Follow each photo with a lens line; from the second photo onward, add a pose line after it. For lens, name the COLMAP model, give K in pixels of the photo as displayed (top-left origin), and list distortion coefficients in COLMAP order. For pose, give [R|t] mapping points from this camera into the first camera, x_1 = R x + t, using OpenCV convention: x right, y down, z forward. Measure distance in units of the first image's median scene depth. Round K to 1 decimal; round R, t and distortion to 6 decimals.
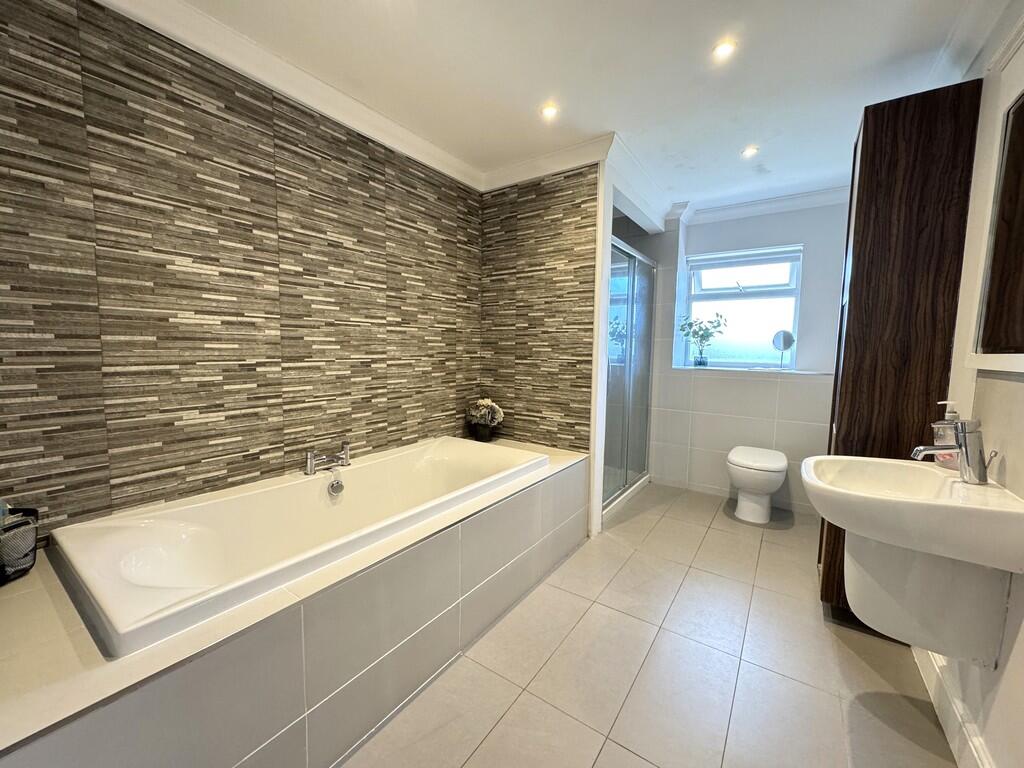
lens RADIAL K [[407.0, 0, 509.8], [0, 407.0, 385.9], [0, 0, 1]] dist [0.000956, -0.000923]
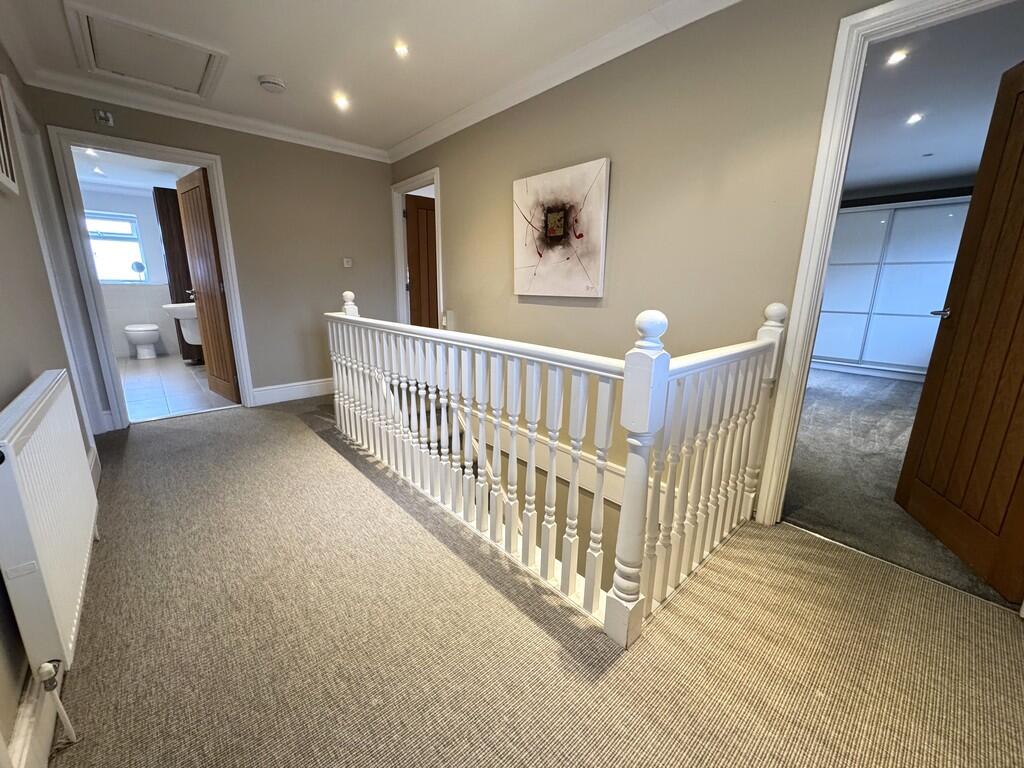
lens RADIAL K [[407.0, 0, 510.7], [0, 407.0, 381.4], [0, 0, 1]] dist [0.000956, -0.000923]
pose [[0.232531, -0.246065, 0.940947, -0.819088], [0.077828, 0.969072, 0.234186, 0.093818], [-0.969470, 0.018777, 0.244489, -1.107930]]
